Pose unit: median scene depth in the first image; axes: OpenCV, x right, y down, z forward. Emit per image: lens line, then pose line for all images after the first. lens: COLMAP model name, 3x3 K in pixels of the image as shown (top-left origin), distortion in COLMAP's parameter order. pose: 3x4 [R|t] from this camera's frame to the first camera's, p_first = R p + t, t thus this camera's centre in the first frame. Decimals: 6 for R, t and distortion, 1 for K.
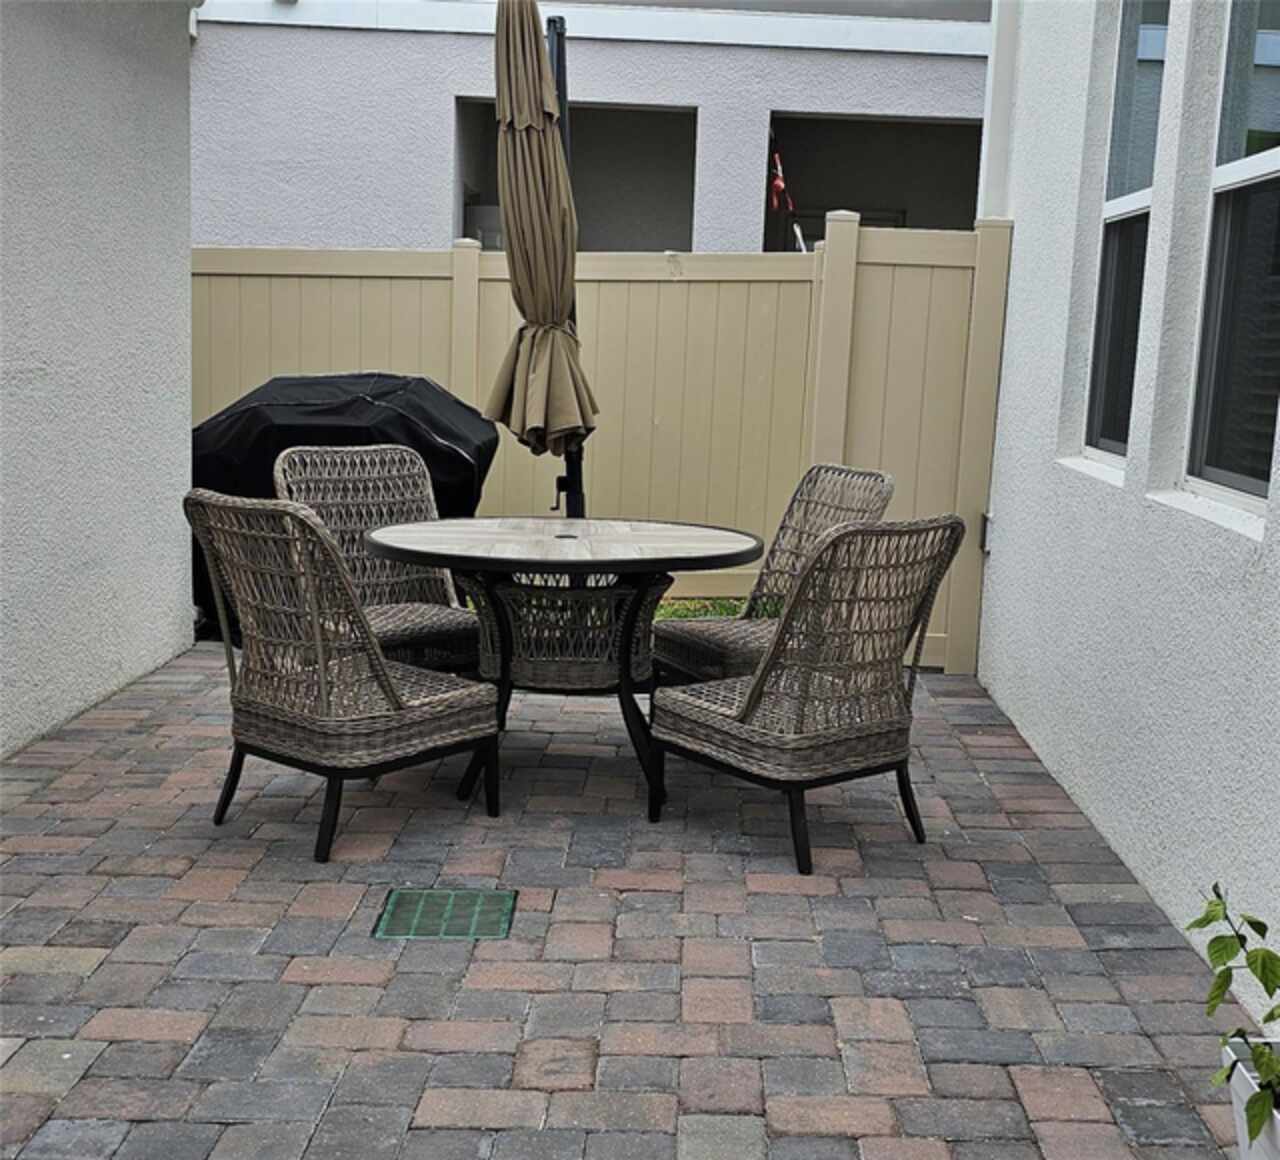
lens RADIAL K [[1798.0, 0, 640.0], [0, 1798.0, 580.0], [0, 0, 1]] dist [0.217115, -0.673408]
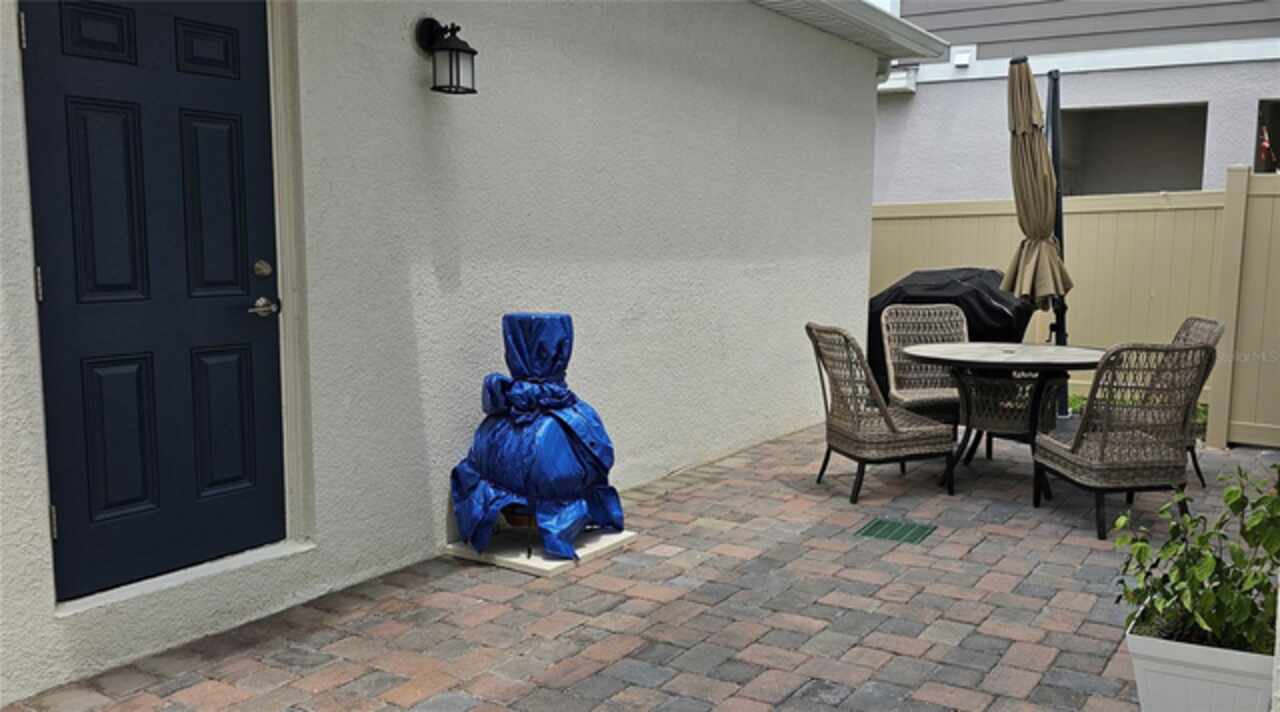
lens RADIAL K [[1109.8, 0, 640.0], [0, 1109.8, 356.0], [0, 0, 1]] dist [0.076141, -0.002157]
pose [[0.832431, 0.034754, -0.553038, 0.306280], [-0.057613, 0.998050, -0.024000, 0.032241], [0.551126, 0.051840, 0.832810, -0.184386]]
